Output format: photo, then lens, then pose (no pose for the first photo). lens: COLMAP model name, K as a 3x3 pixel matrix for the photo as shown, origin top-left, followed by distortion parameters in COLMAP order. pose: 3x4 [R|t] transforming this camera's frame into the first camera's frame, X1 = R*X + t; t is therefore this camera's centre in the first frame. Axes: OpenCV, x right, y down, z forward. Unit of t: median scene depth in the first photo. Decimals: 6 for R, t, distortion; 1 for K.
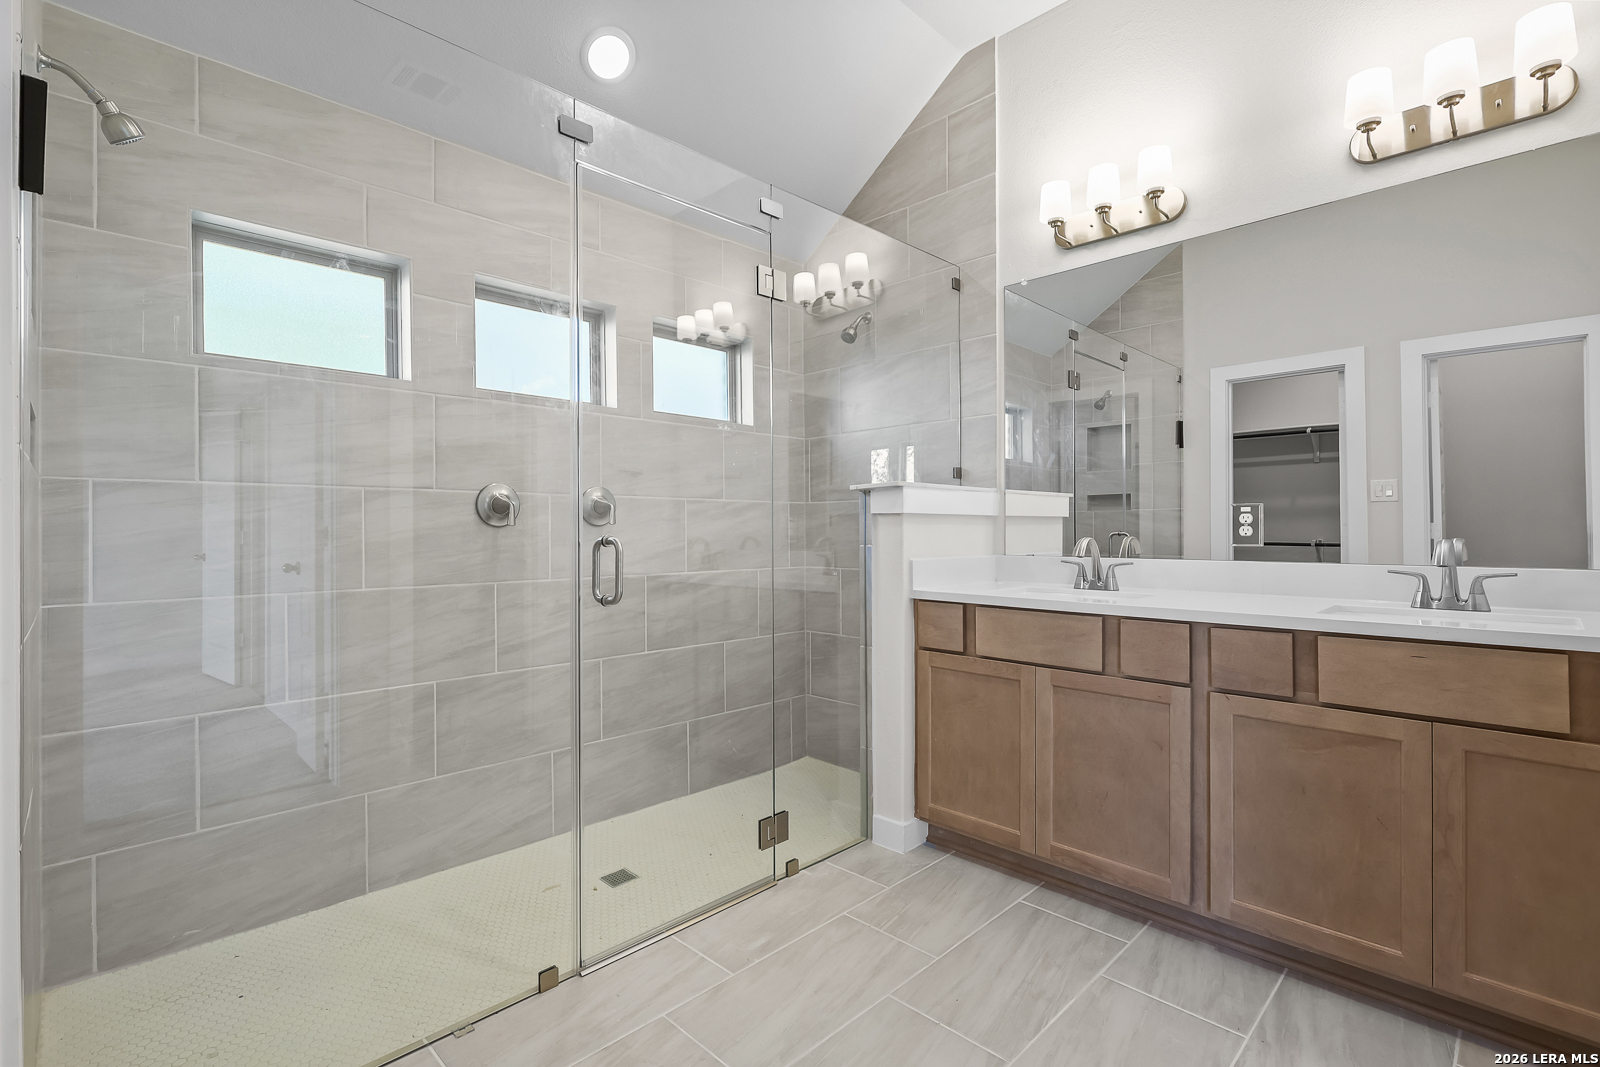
lens RADIAL K [[736.8, 0, 791.6], [0, 736.8, 528.0], [0, 0, 1]] dist [-0.004973, 0.002417]
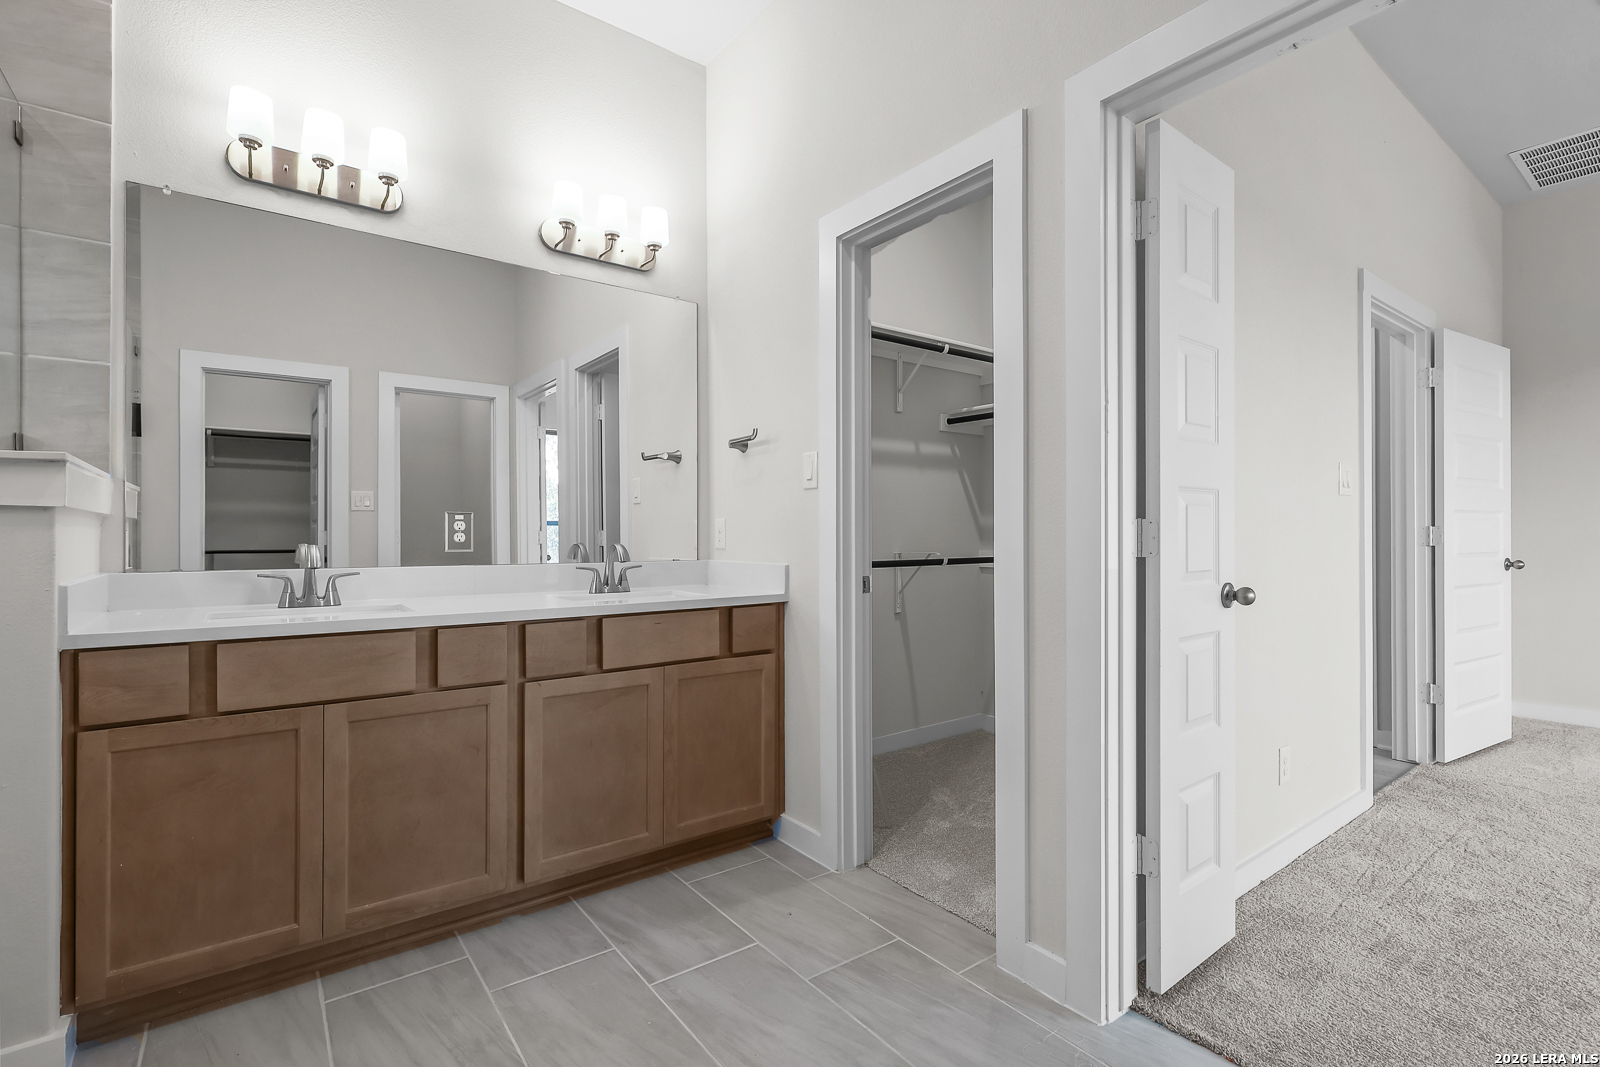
lens RADIAL K [[736.8, 0, 802.1], [0, 736.8, 536.4], [0, 0, 1]] dist [-0.004973, 0.002417]
pose [[0.132819, 0.002429, 0.991137, -0.384349], [-0.002360, 0.999995, -0.002135, 0.003577], [-0.991138, -0.002056, 0.132824, 0.360910]]
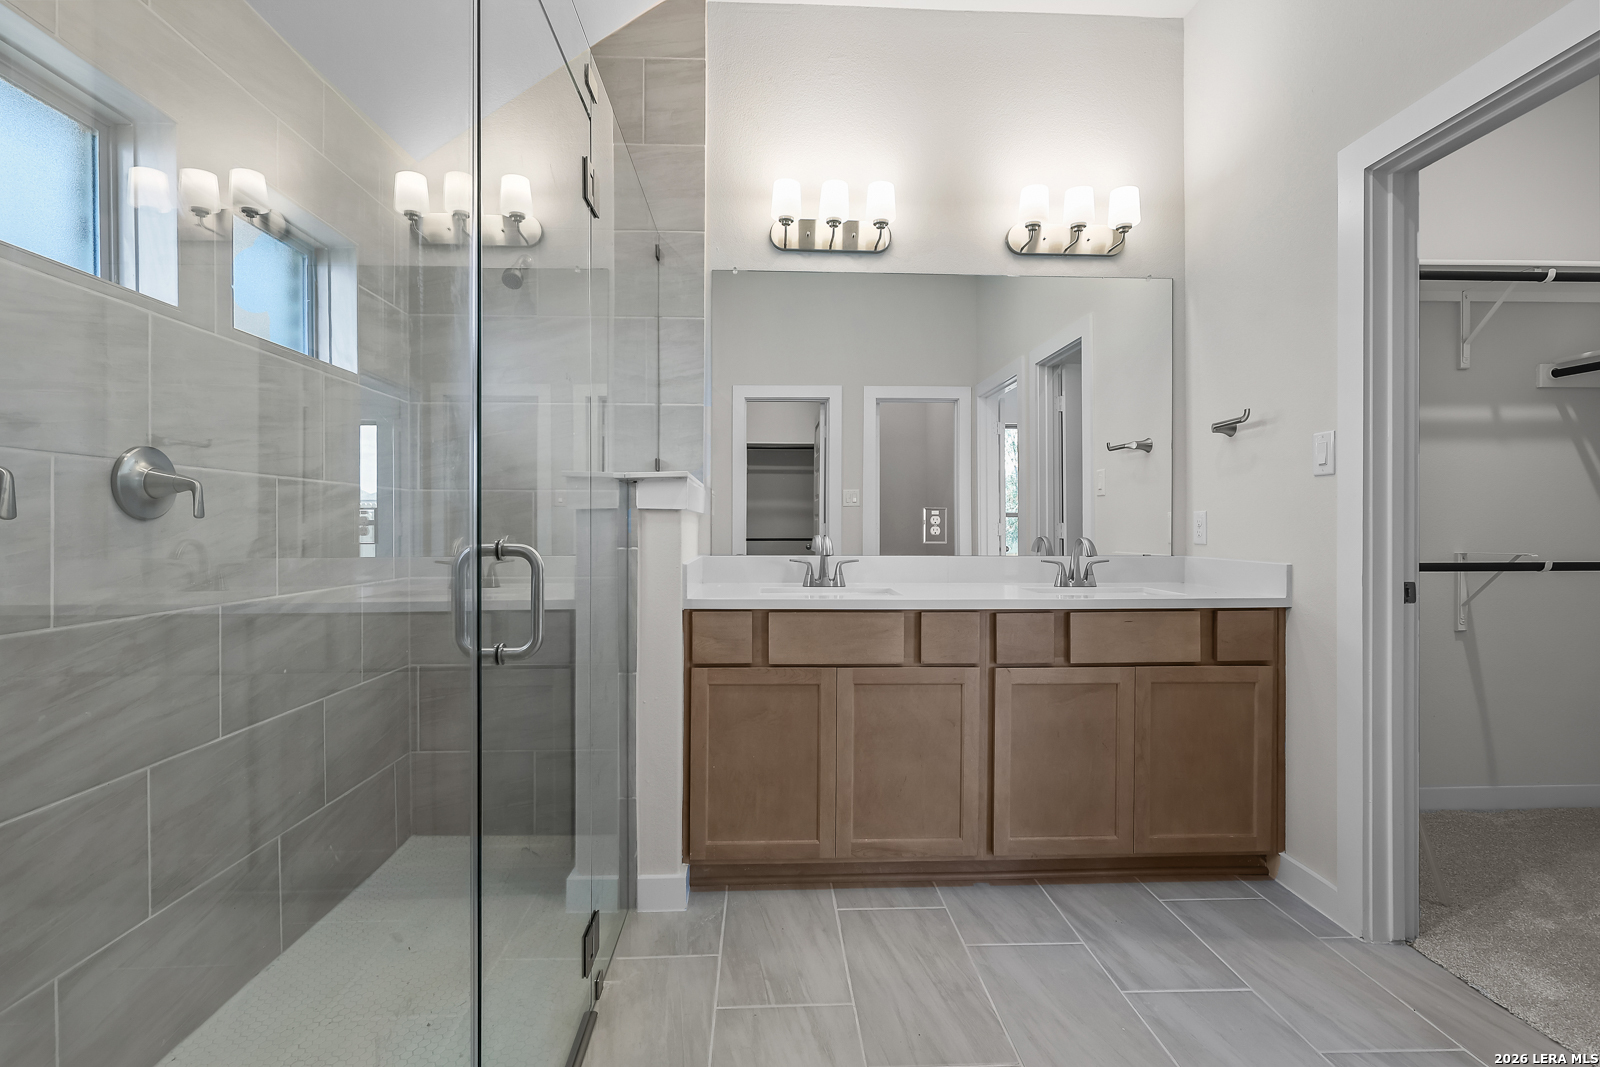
lens RADIAL K [[736.8, 0, 791.5], [0, 736.8, 527.1], [0, 0, 1]] dist [-0.004973, 0.002417]
pose [[0.673899, 0.003387, 0.738816, -0.426010], [-0.006159, 0.999980, 0.001034, -0.001470], [-0.738798, -0.005247, 0.673907, 0.366001]]
